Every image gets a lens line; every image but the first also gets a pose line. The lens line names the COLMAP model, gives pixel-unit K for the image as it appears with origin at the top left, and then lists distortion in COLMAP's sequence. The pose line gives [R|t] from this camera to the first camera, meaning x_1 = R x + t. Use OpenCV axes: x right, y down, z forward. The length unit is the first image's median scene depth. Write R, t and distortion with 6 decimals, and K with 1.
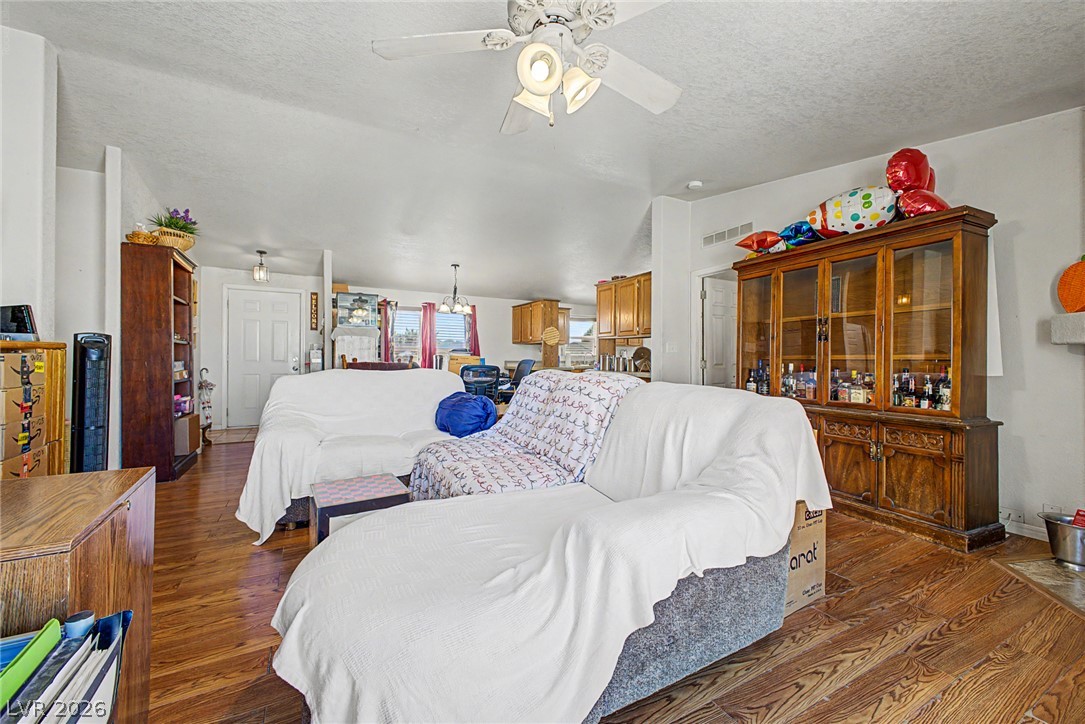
lens RADIAL K [[427.2, 0, 544.5], [0, 427.2, 363.6], [0, 0, 1]] dist [0.014935, -0.000781]
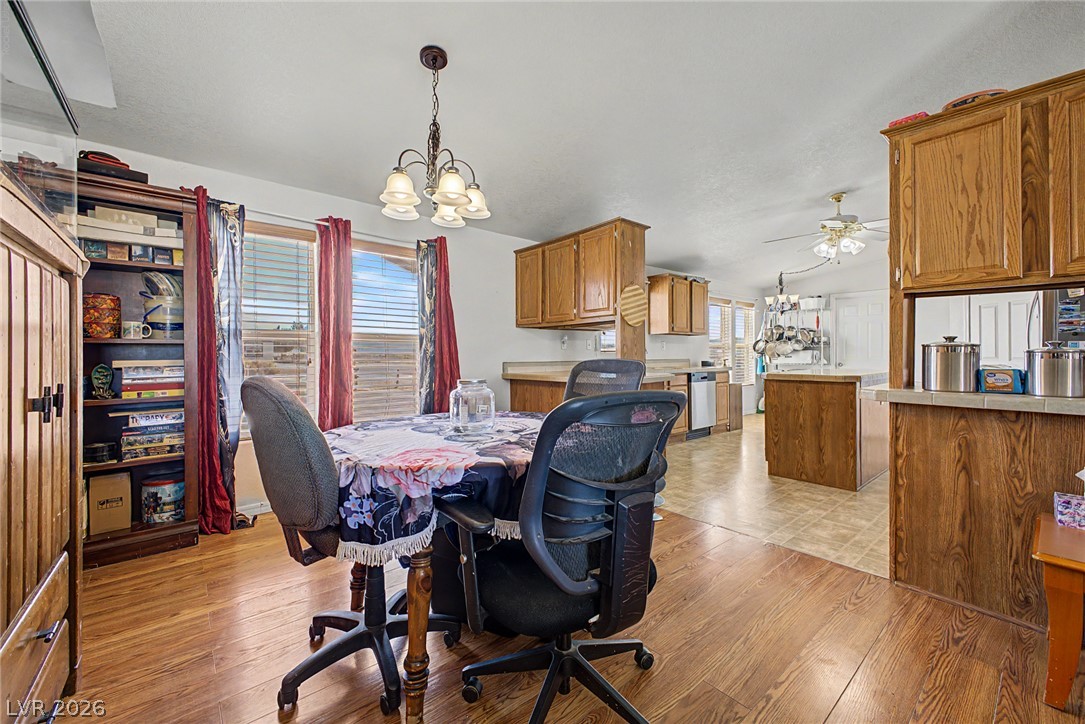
lens RADIAL K [[427.2, 0, 539.4], [0, 427.2, 362.3], [0, 0, 1]] dist [0.014935, -0.000781]
pose [[0.978600, -0.010974, 0.205479, -0.166723], [0.010802, 0.999940, 0.001956, -0.007010], [-0.205488, 0.000305, 0.978660, 0.567681]]
